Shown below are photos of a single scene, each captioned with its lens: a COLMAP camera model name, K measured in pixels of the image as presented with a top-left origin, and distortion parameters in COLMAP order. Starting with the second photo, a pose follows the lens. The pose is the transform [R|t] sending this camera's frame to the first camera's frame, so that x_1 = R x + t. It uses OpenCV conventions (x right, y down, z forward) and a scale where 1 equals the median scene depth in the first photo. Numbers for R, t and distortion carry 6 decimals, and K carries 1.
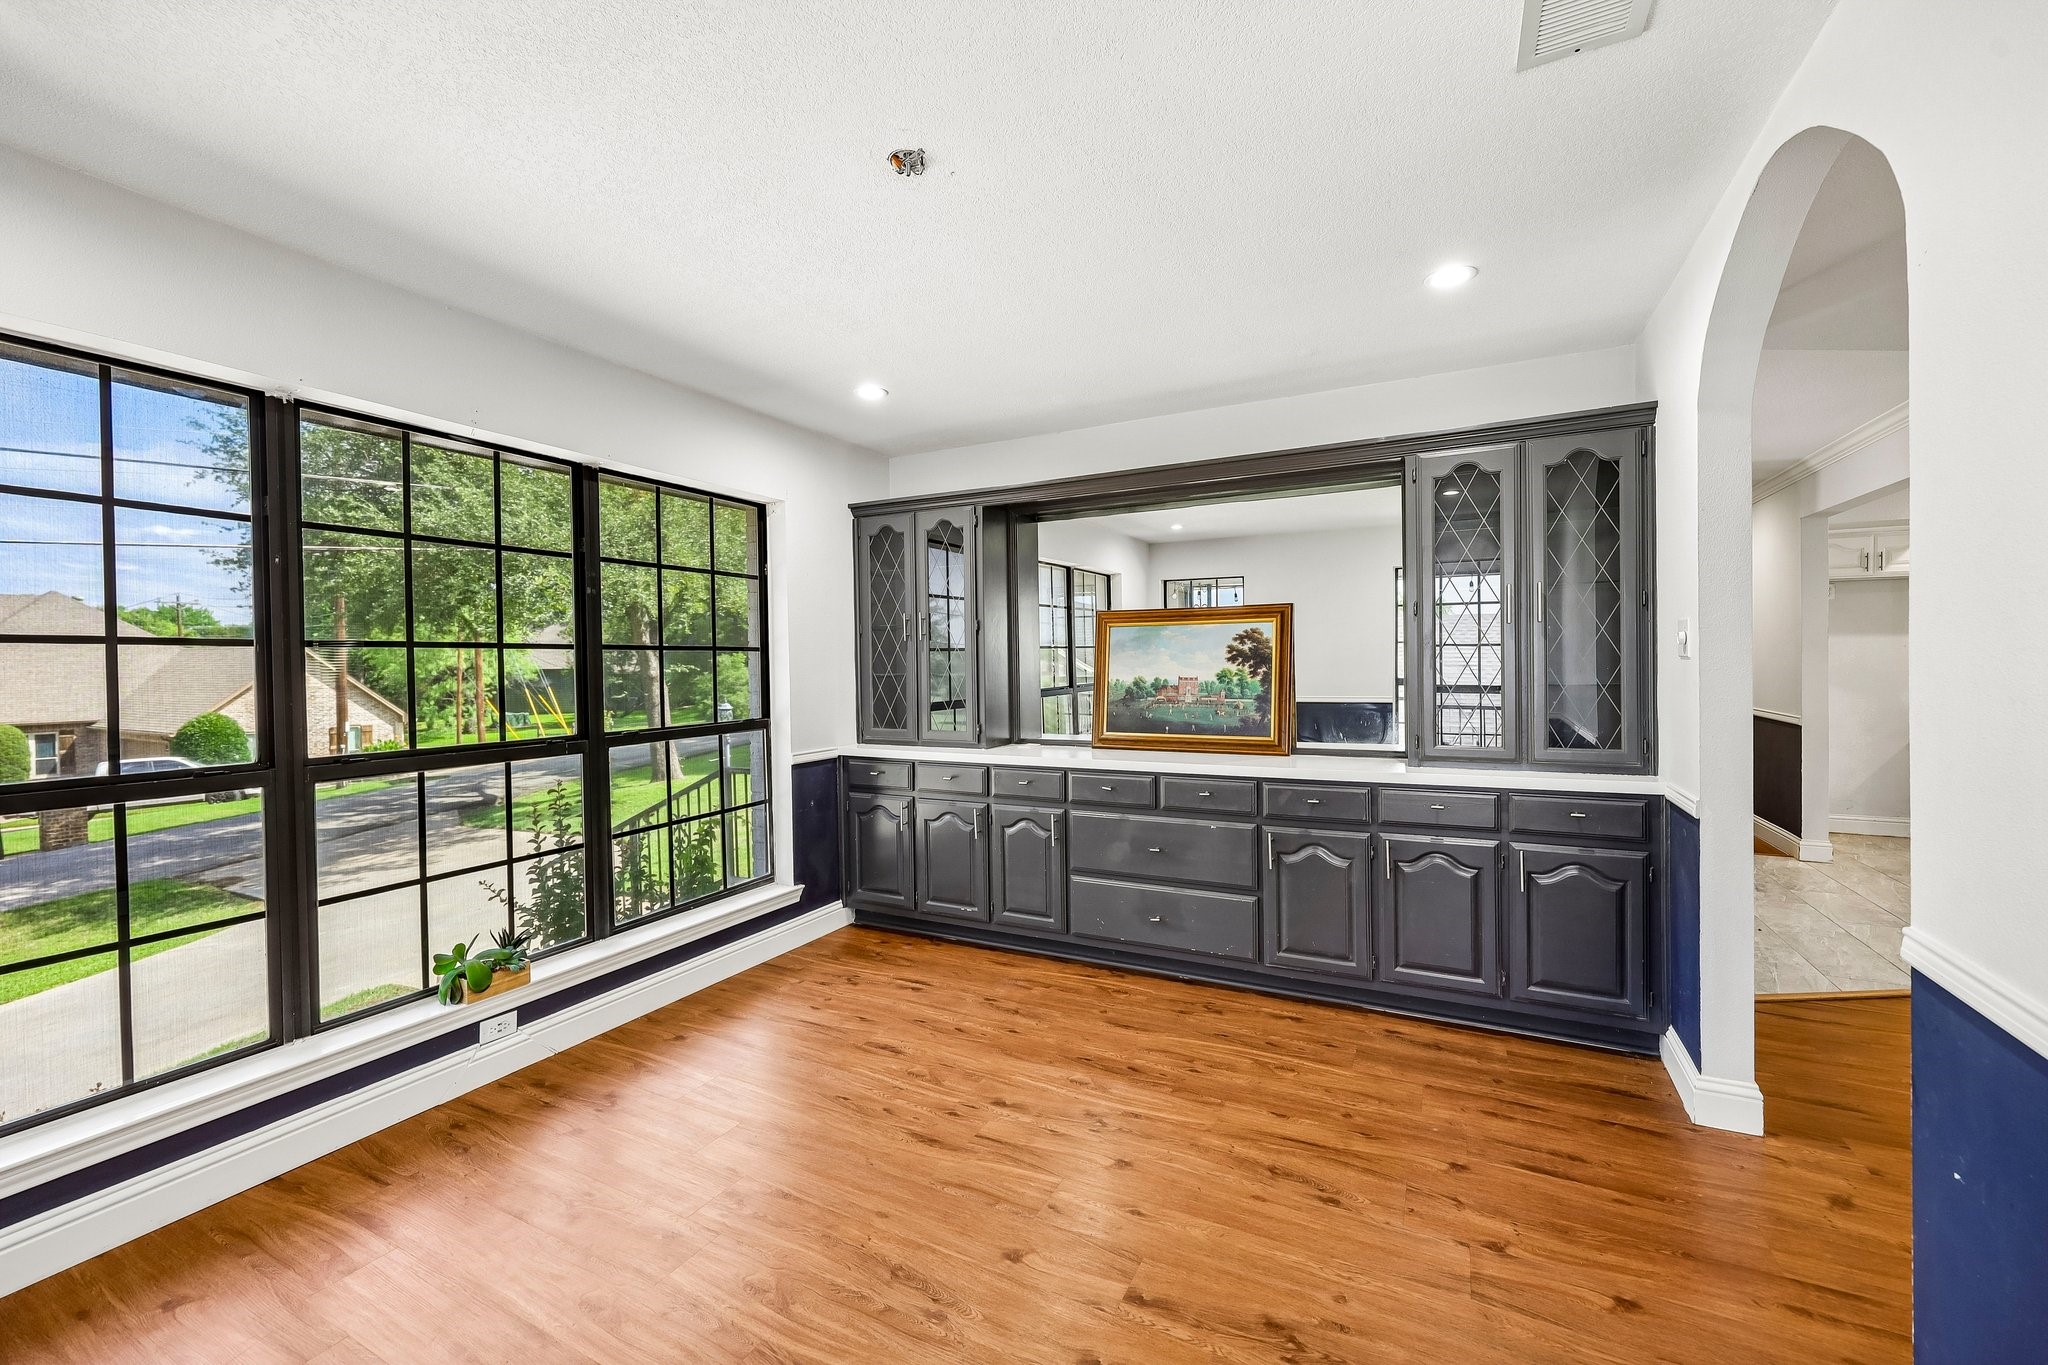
lens RADIAL K [[824.6, 0, 1019.5], [0, 824.6, 668.2], [0, 0, 1]] dist [-0.001178, 0.000055]
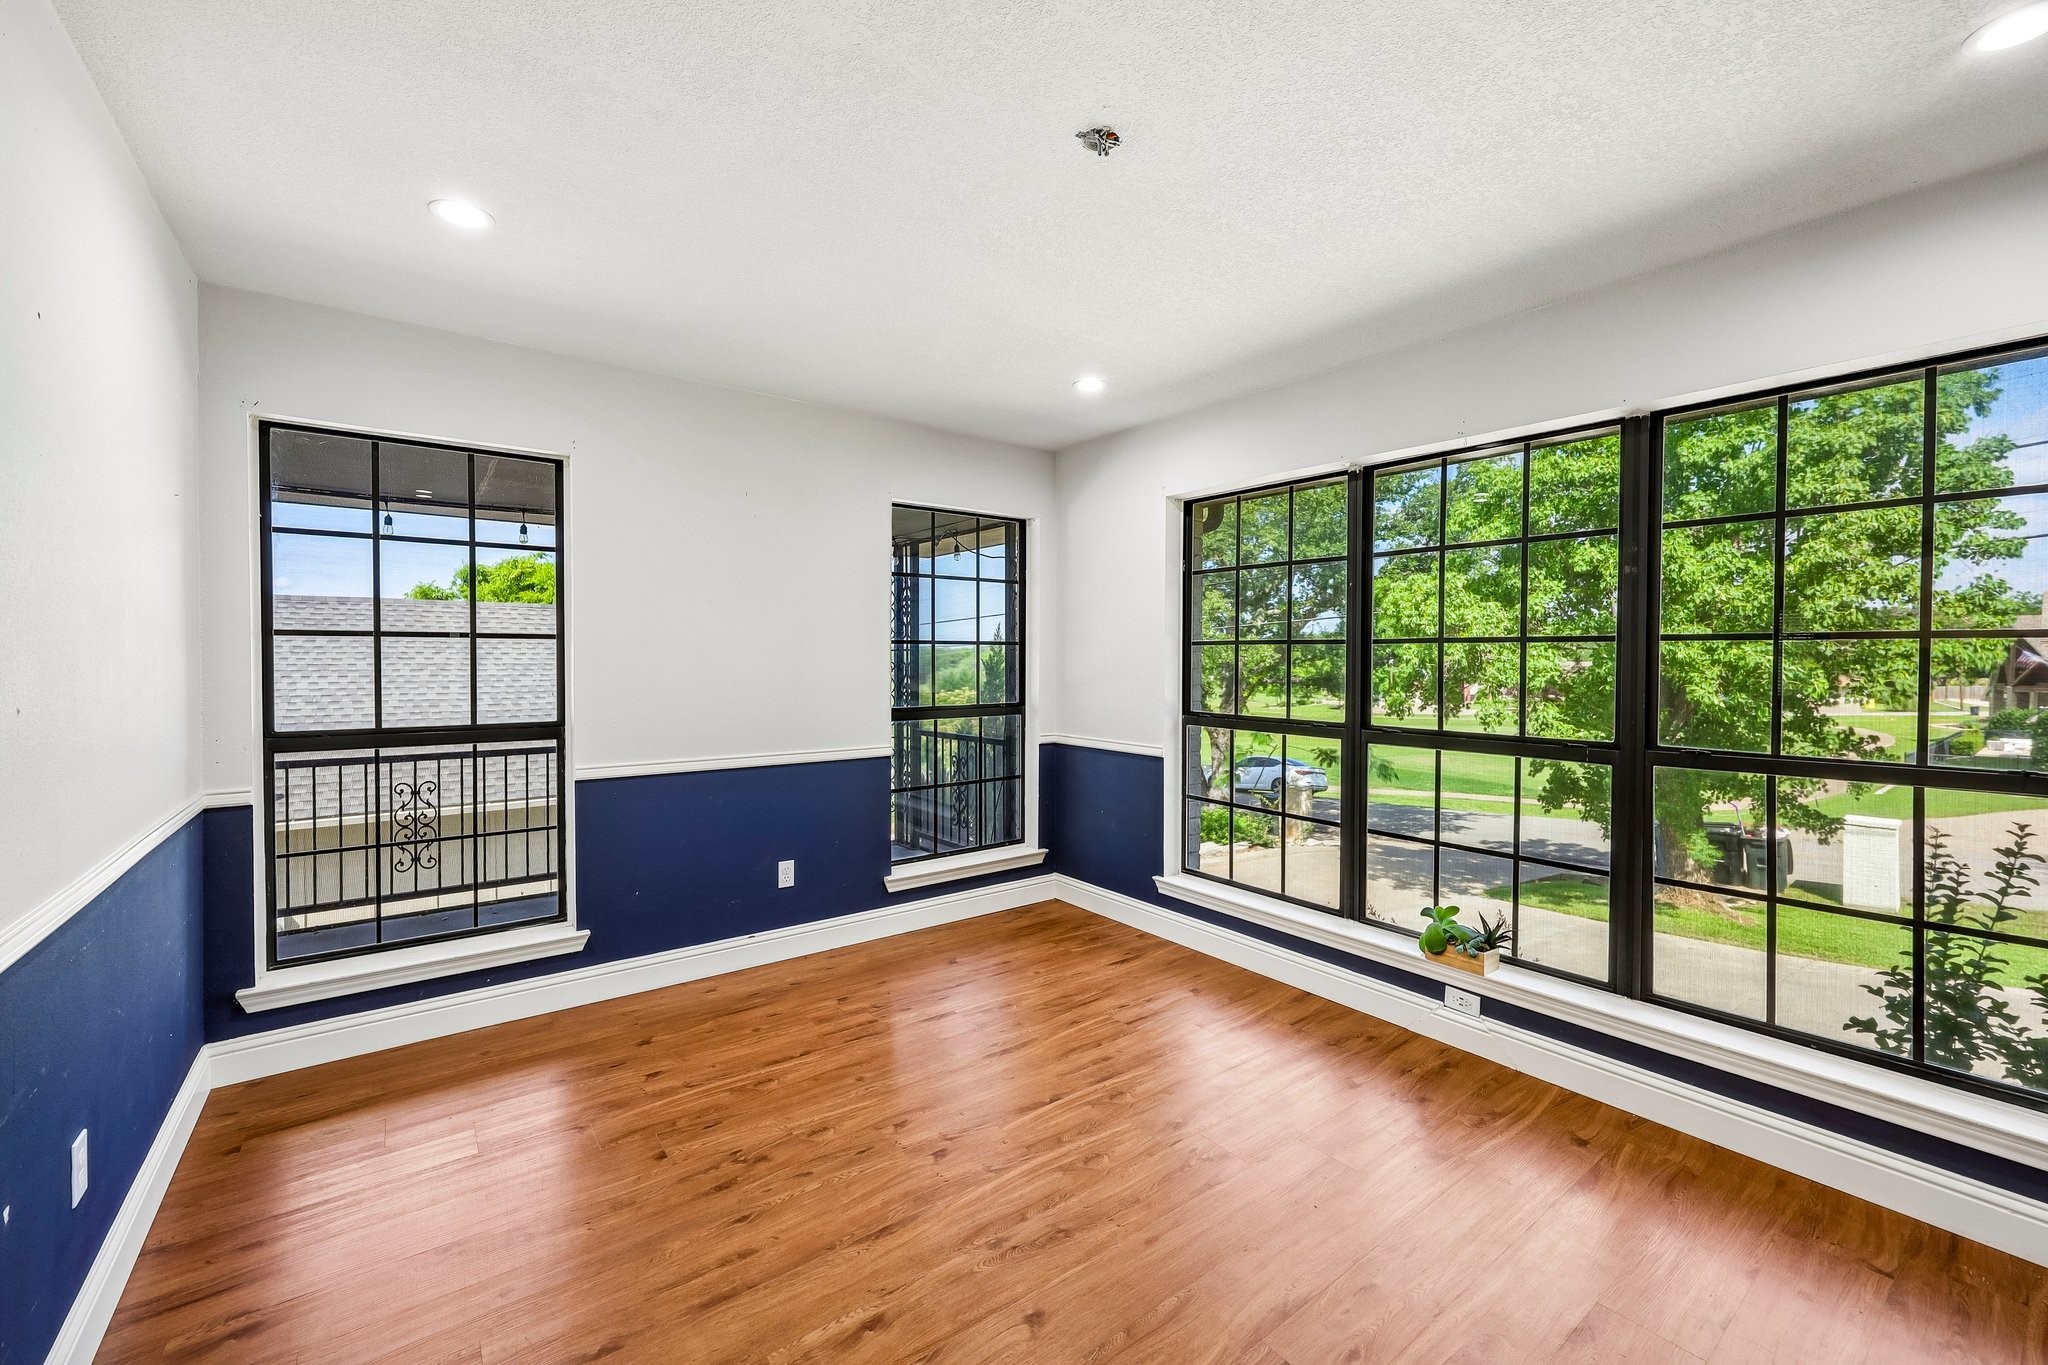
lens RADIAL K [[824.6, 0, 1020.1], [0, 824.6, 676.4], [0, 0, 1]] dist [-0.001178, 0.000055]
pose [[-0.423161, 0.045323, -0.904920, 0.579103], [0.002565, 0.998804, 0.048825, -0.035530], [0.906051, 0.018340, -0.422771, 0.980368]]
